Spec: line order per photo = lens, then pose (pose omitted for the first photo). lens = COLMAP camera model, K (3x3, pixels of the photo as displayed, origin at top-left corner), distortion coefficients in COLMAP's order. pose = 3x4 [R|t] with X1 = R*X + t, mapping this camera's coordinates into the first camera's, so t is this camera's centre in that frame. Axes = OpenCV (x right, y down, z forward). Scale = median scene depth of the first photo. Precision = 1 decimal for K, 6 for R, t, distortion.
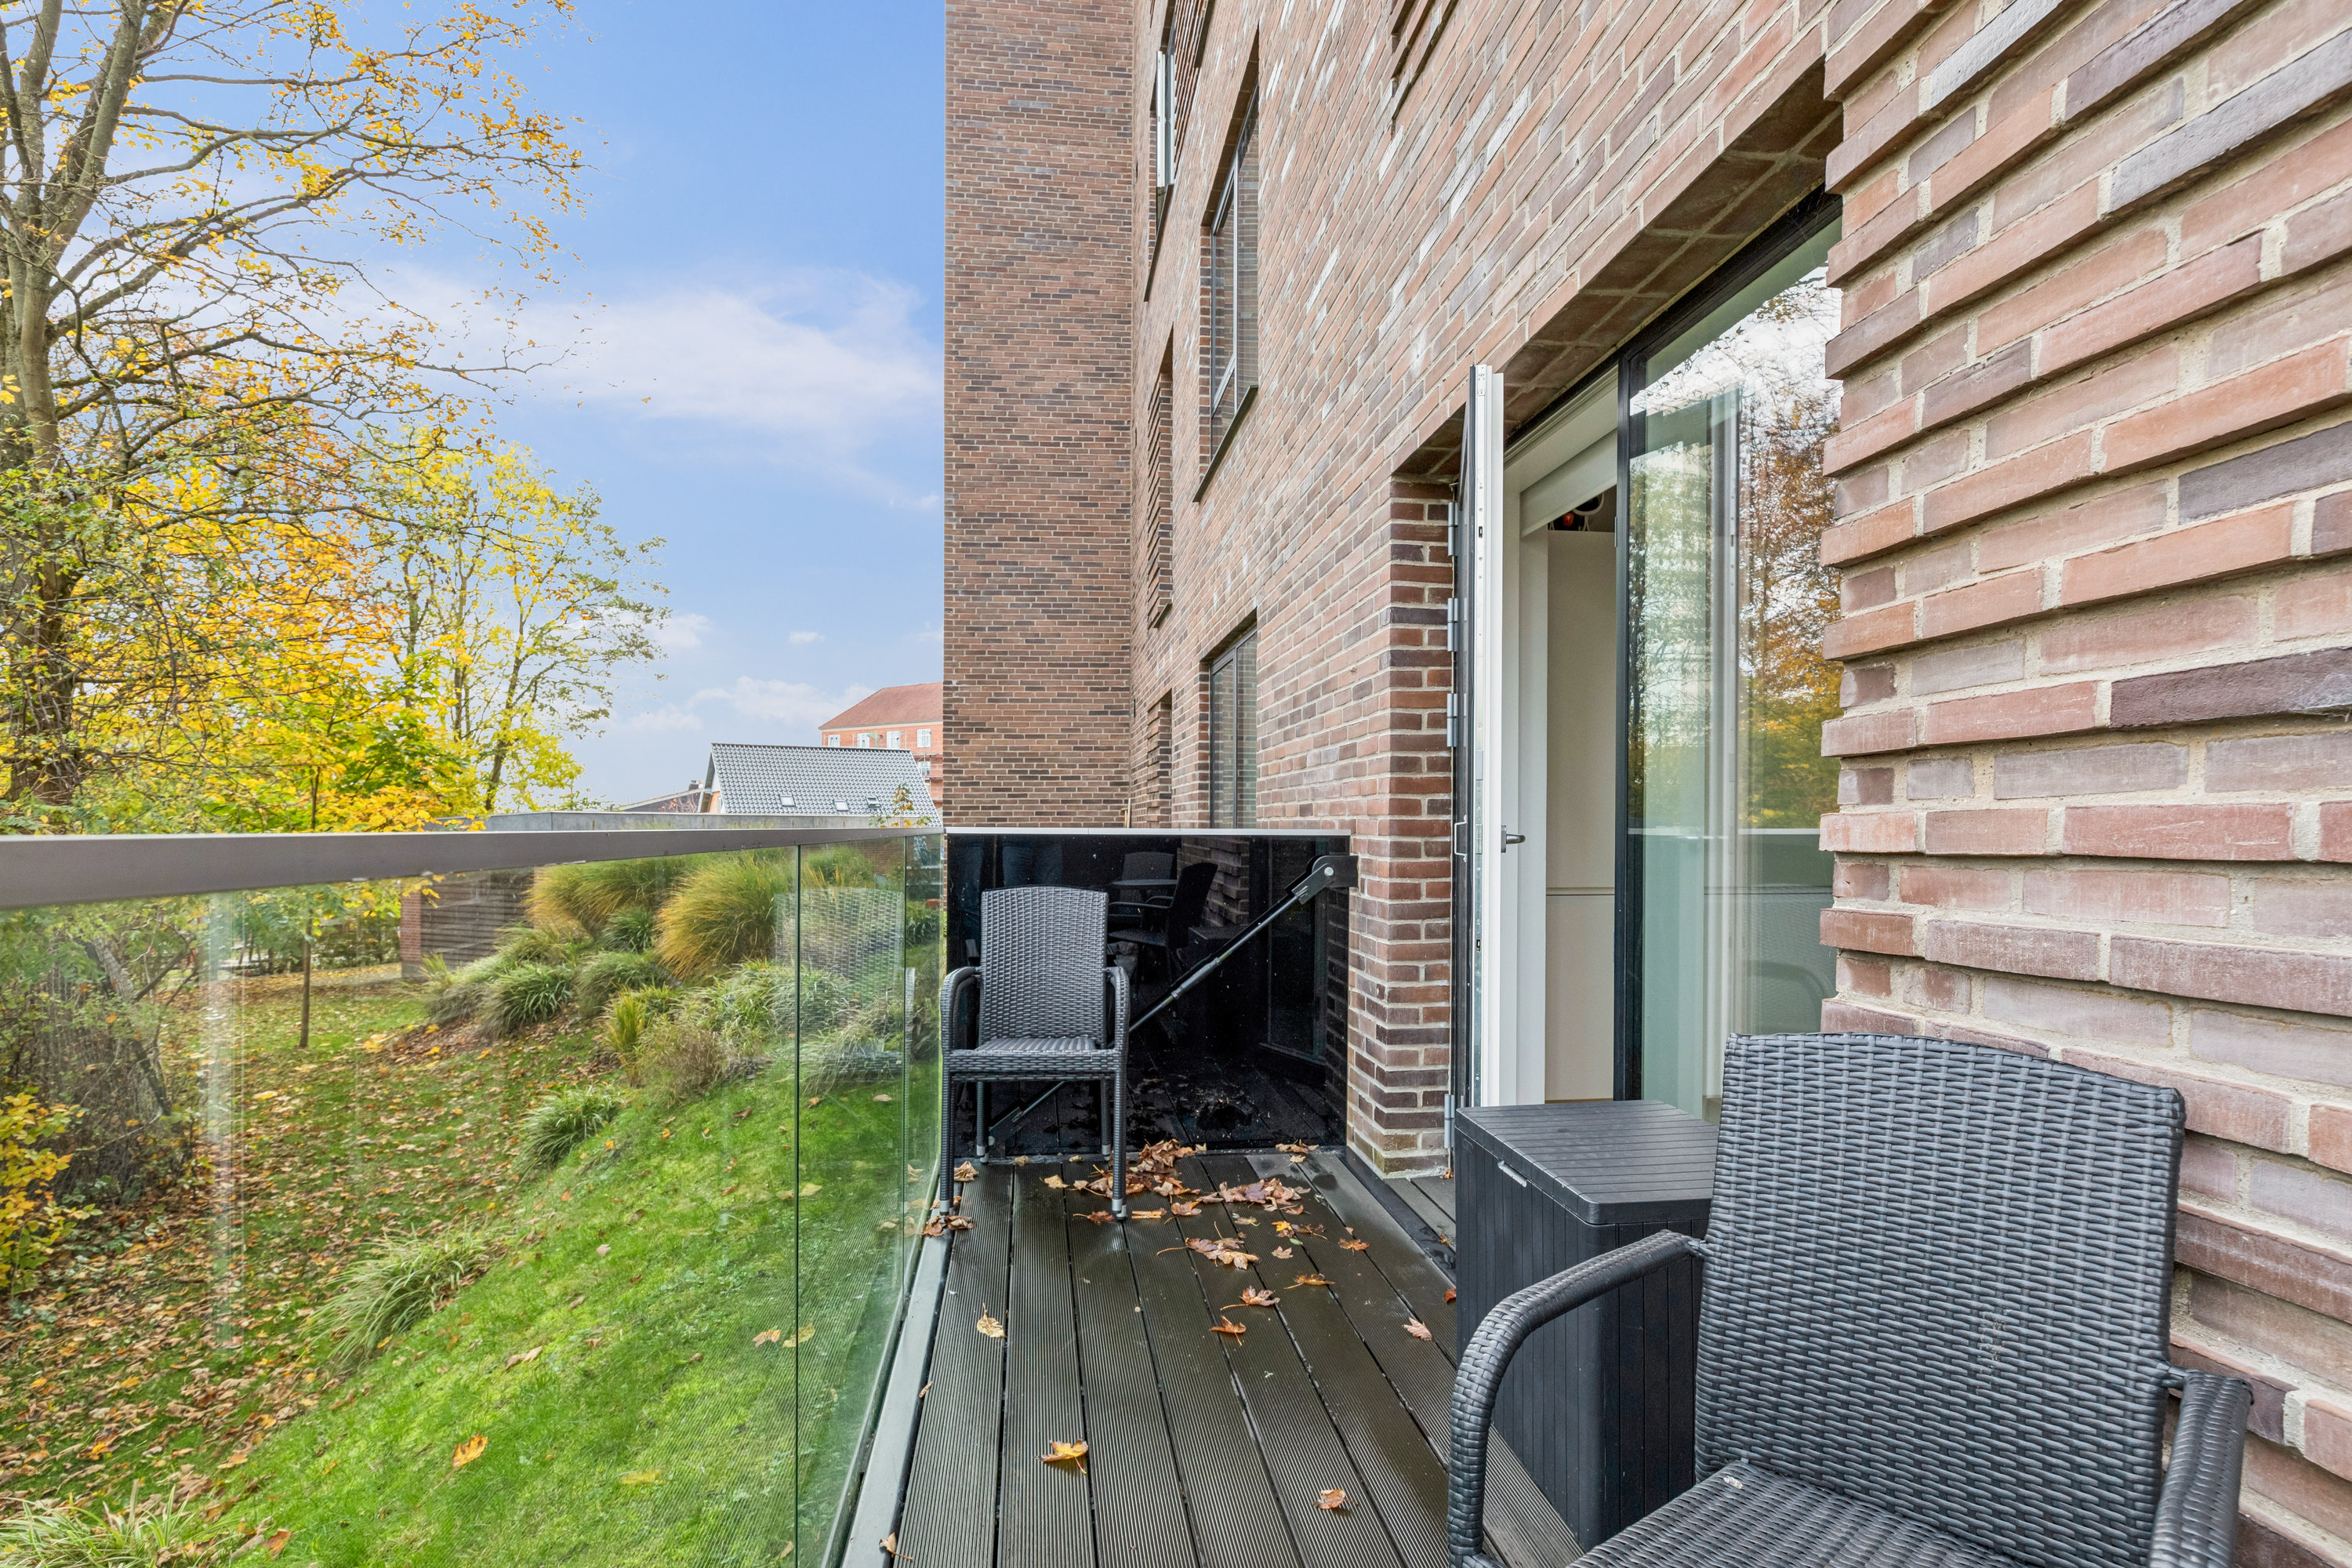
lens RADIAL K [[1078.6, 0, 1179.8], [0, 1078.6, 832.7], [0, 0, 1]] dist [-0.001167, 0.000256]
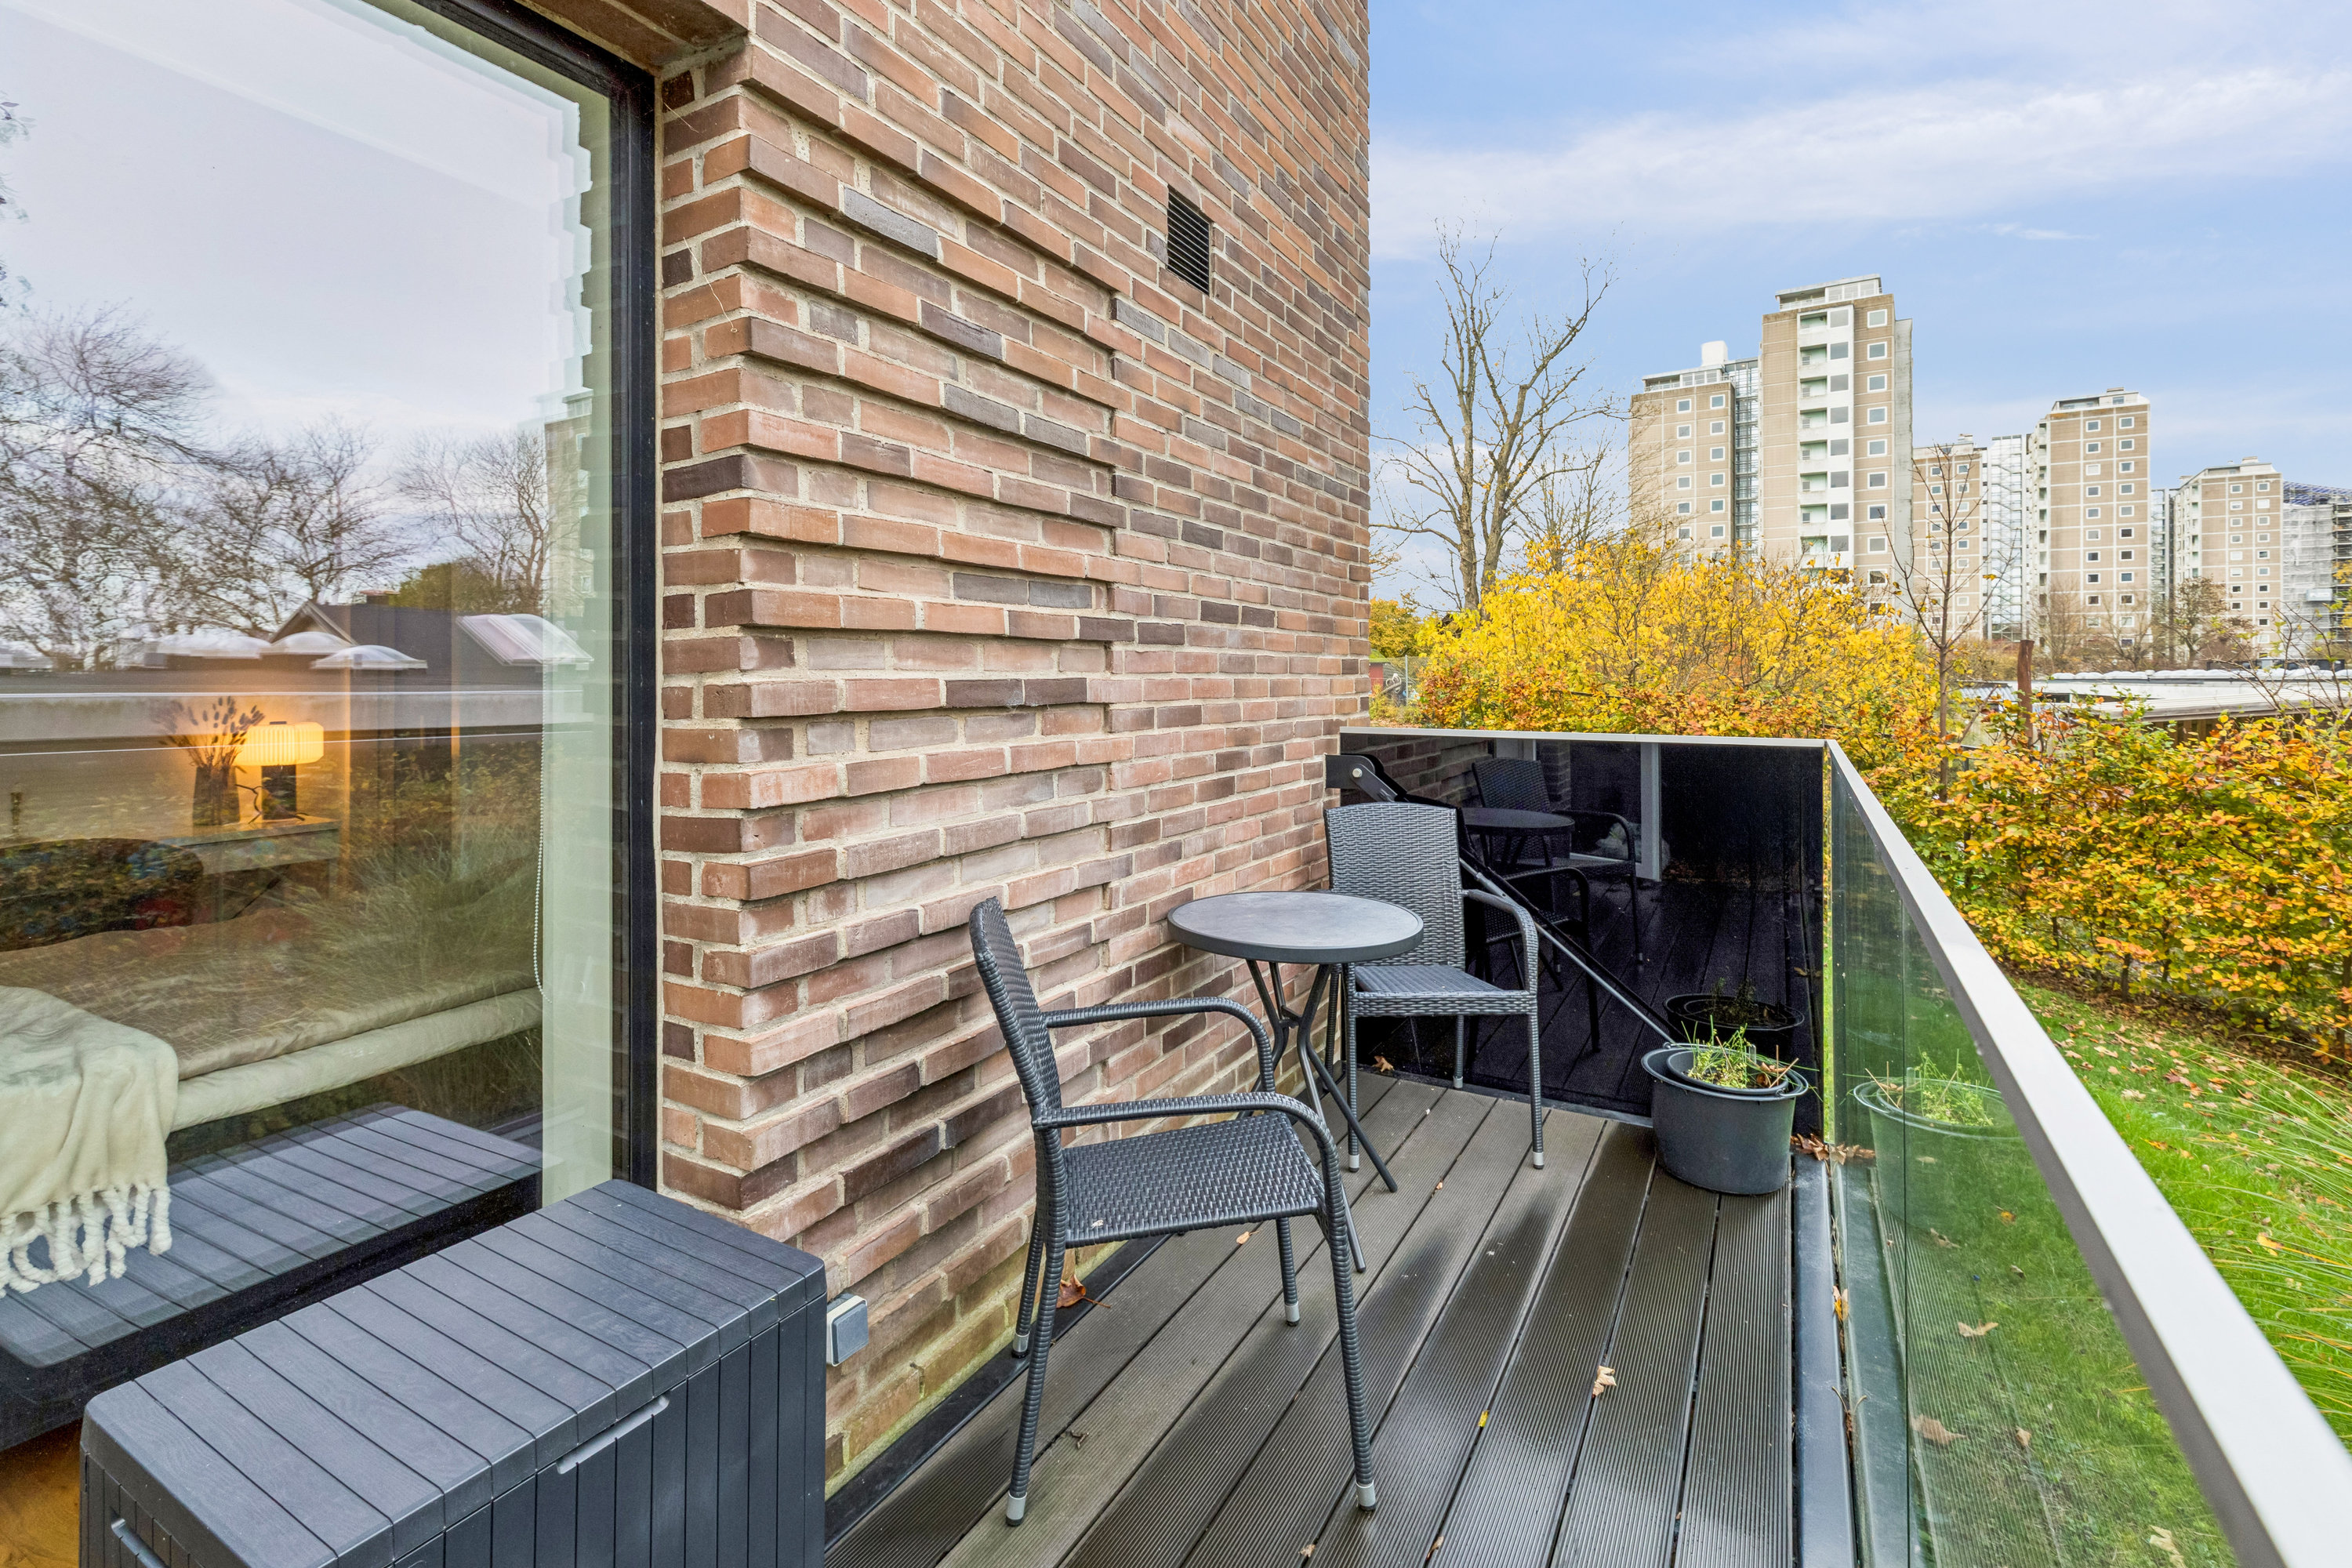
lens RADIAL K [[1071.2, 0, 1166.4], [0, 1071.2, 676.3], [0, 0, 1]] dist [0.001241, 0.000138]
pose [[-0.787524, -0.003316, 0.616275, -0.402898], [-0.000673, 0.999990, 0.004520, -0.134214], [-0.616283, 0.003145, -0.787518, 1.833349]]
